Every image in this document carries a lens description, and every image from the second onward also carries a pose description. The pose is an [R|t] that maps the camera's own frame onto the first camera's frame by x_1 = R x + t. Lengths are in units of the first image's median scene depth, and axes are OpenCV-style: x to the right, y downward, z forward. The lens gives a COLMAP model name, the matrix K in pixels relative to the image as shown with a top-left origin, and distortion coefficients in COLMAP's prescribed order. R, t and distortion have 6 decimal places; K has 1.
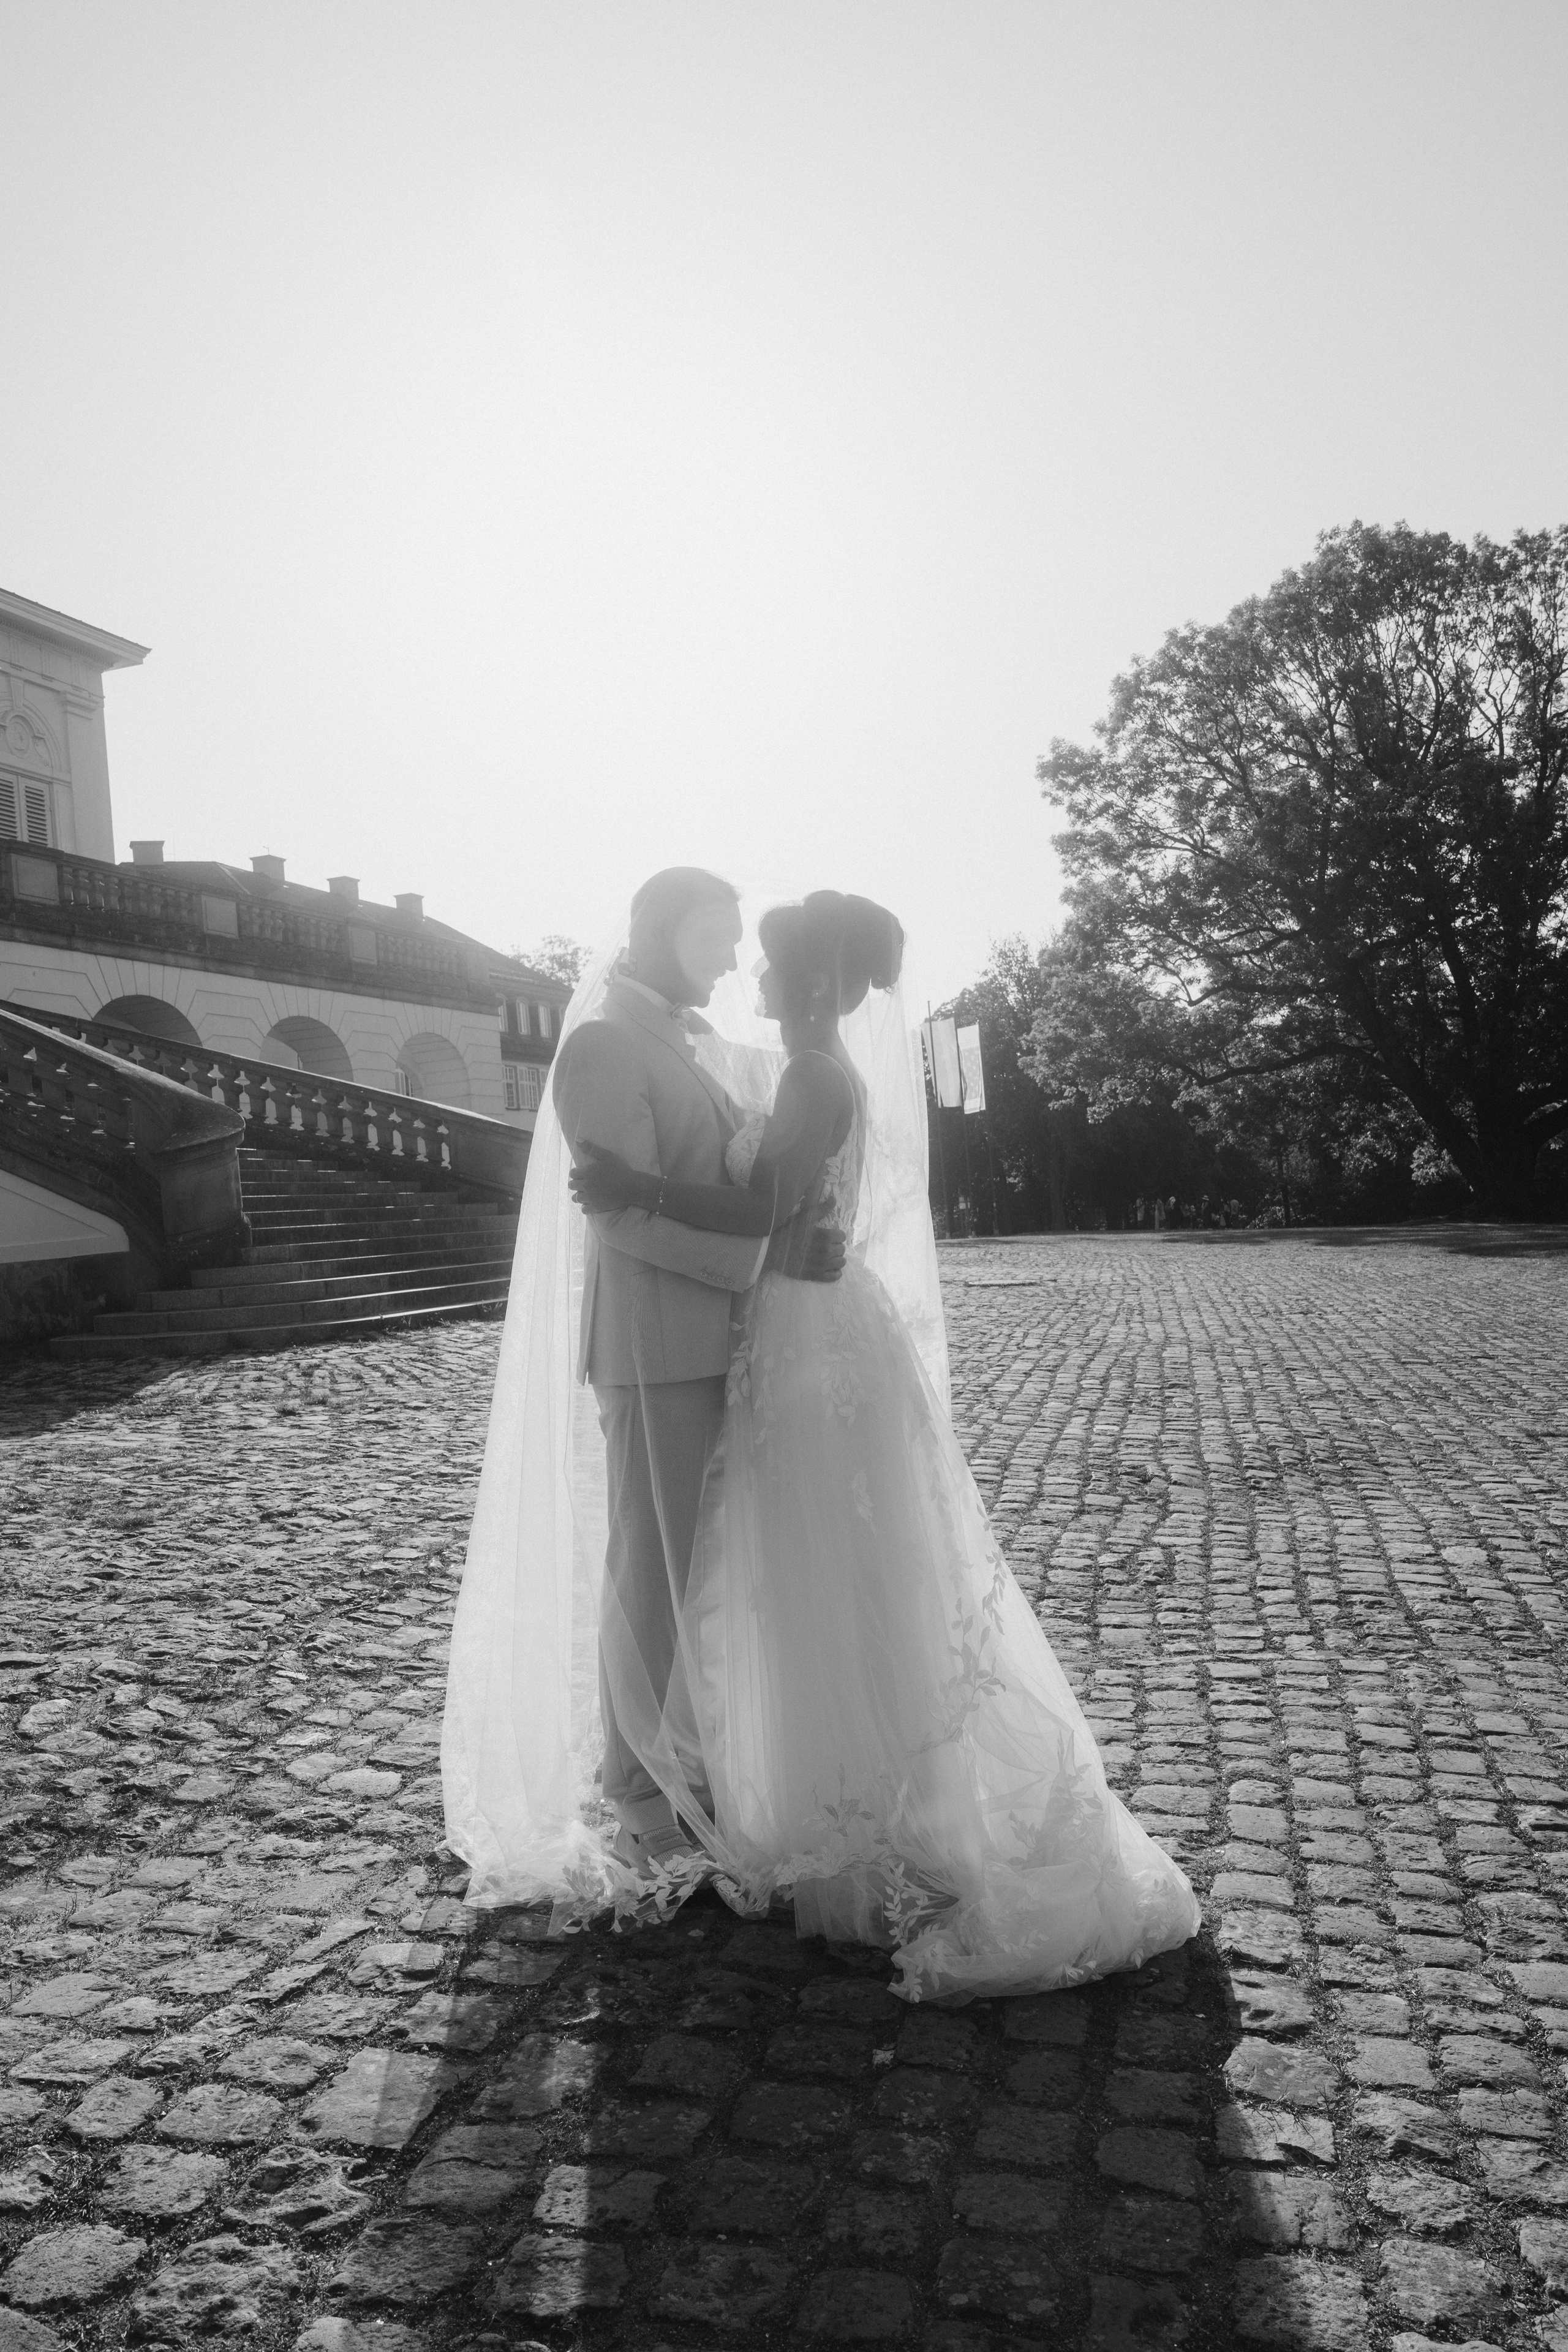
lens RADIAL K [[1855.4, 0, 780.6], [0, 1855.4, 1177.1], [0, 0, 1]] dist [0.007938, 0.004442]
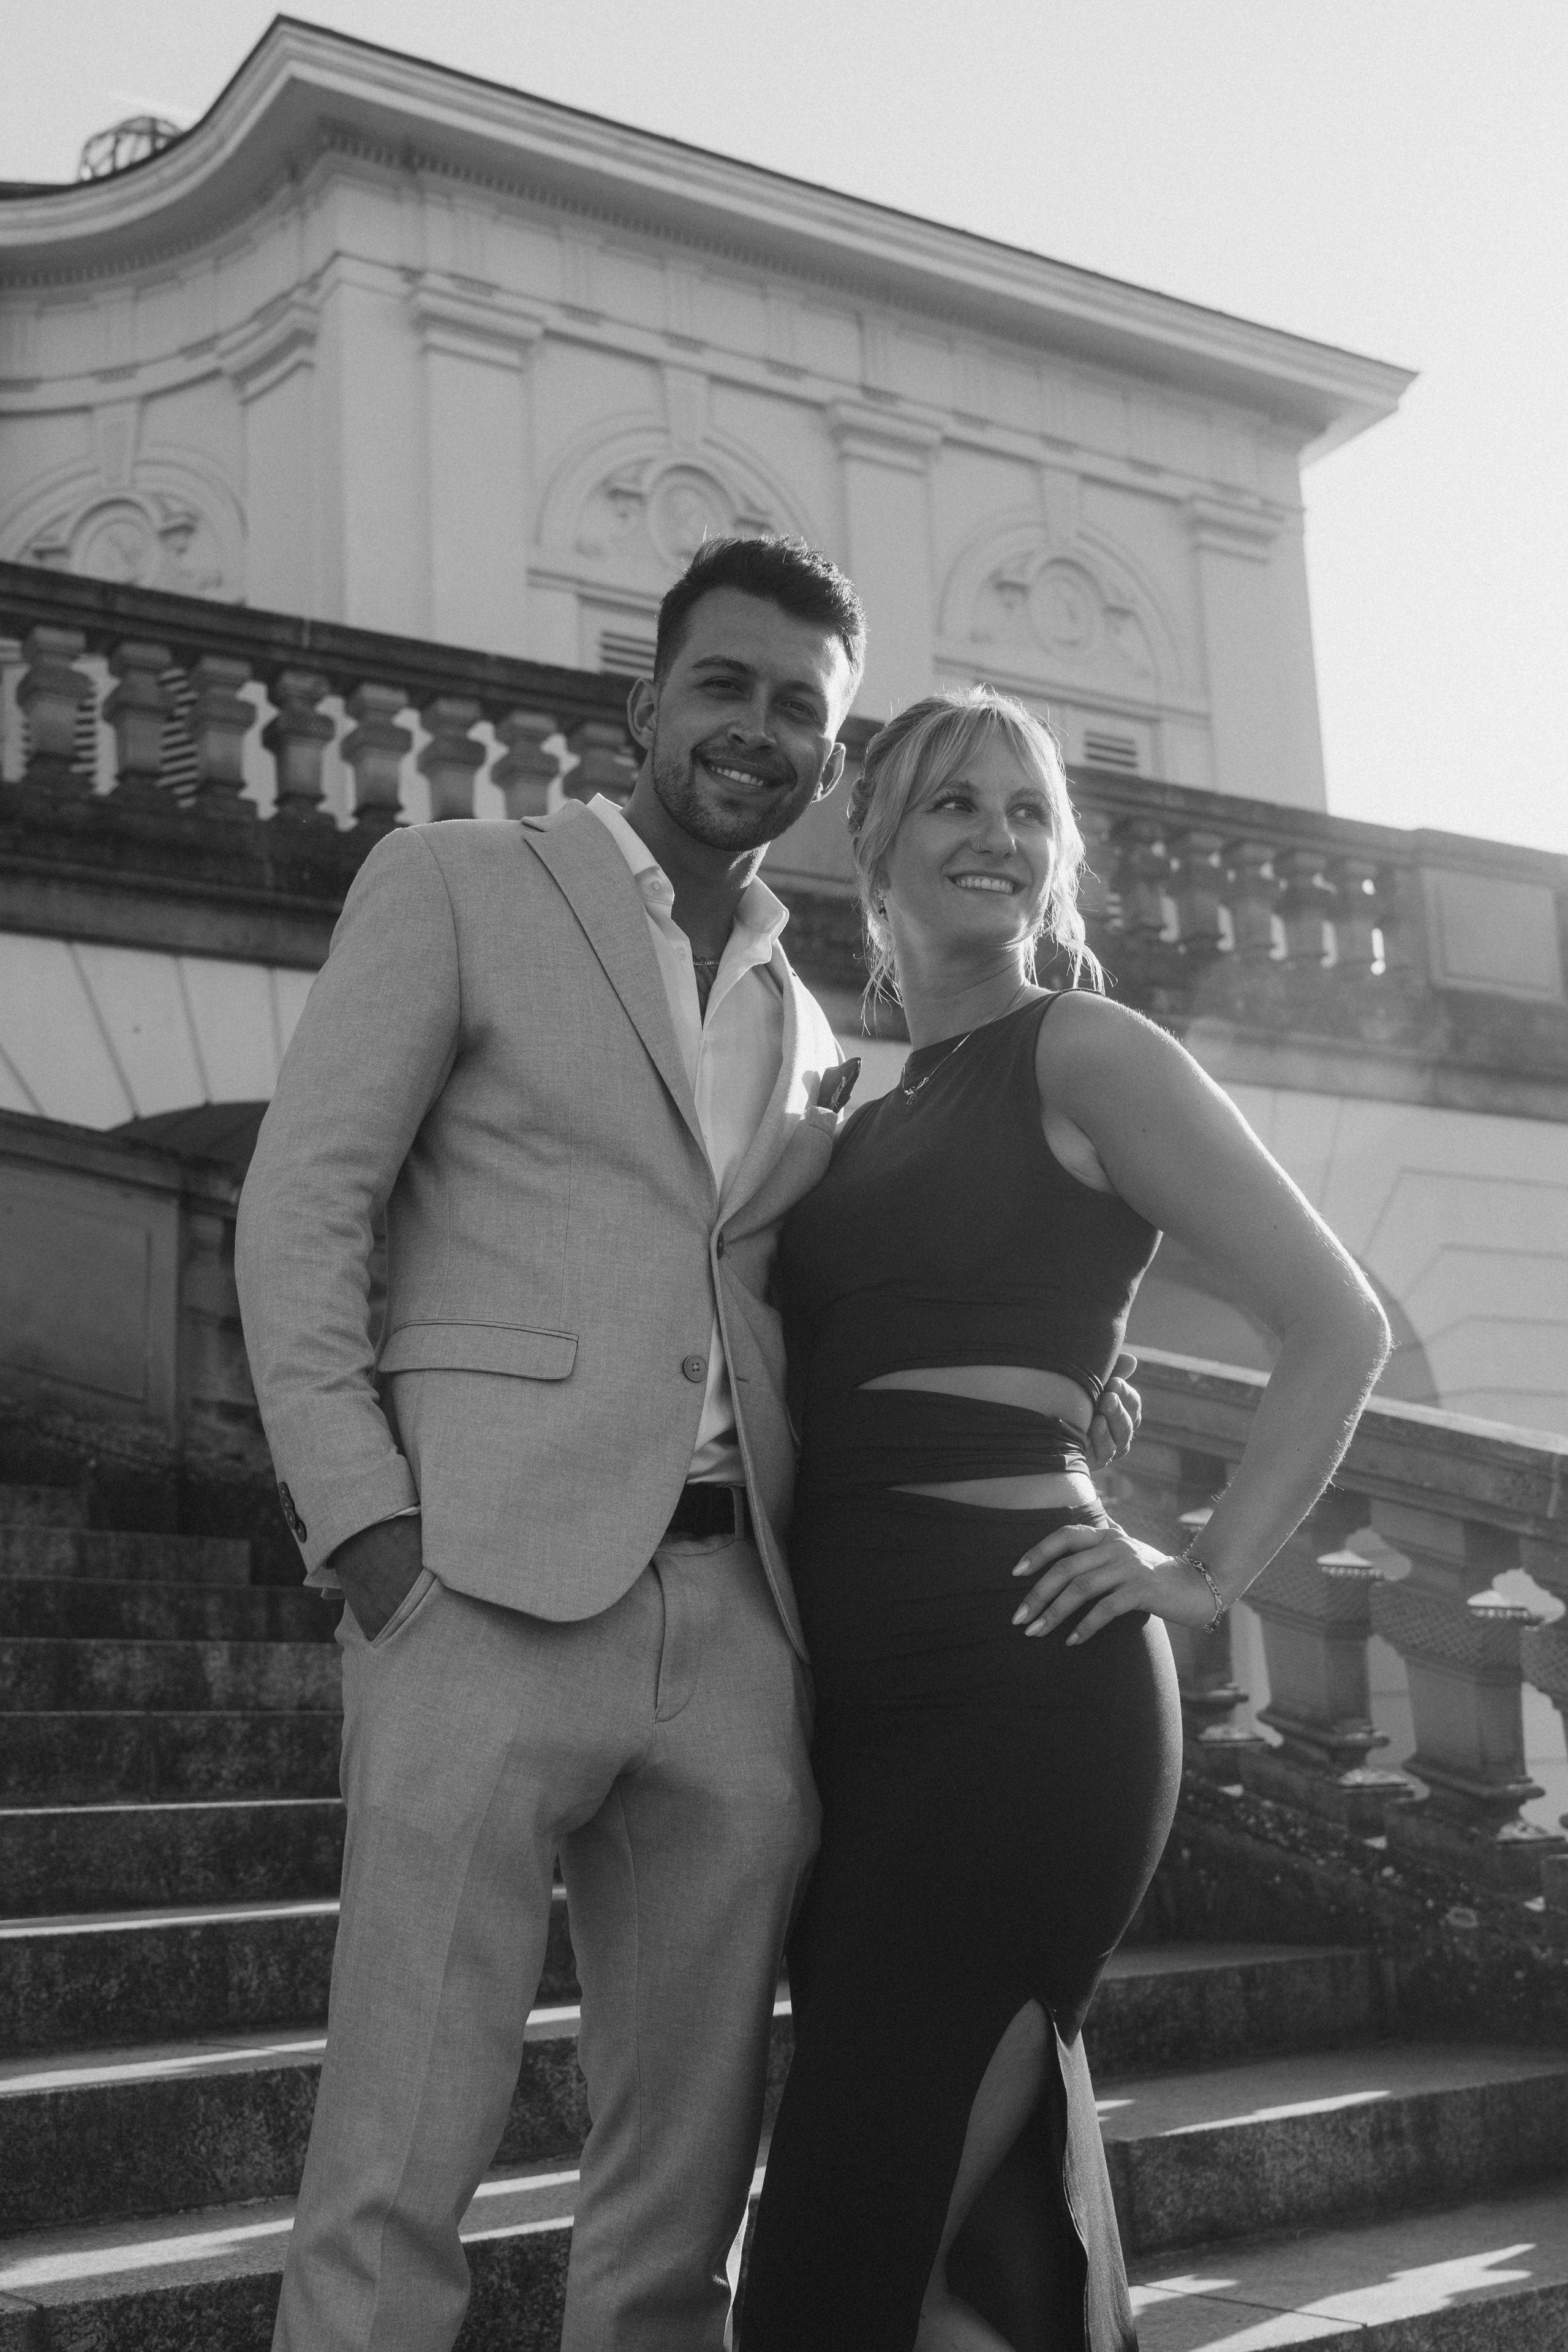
lens RADIAL K [[2743.3, 0, 703.3], [0, 2743.3, 1212.4], [0, 0, 1]] dist [0.023475, -0.024259]
pose [[0.758682, -0.084591, -0.645946, -0.098206], [-0.008877, 0.990100, -0.140085, -0.026451], [0.651401, 0.112014, 0.750420, 0.510175]]
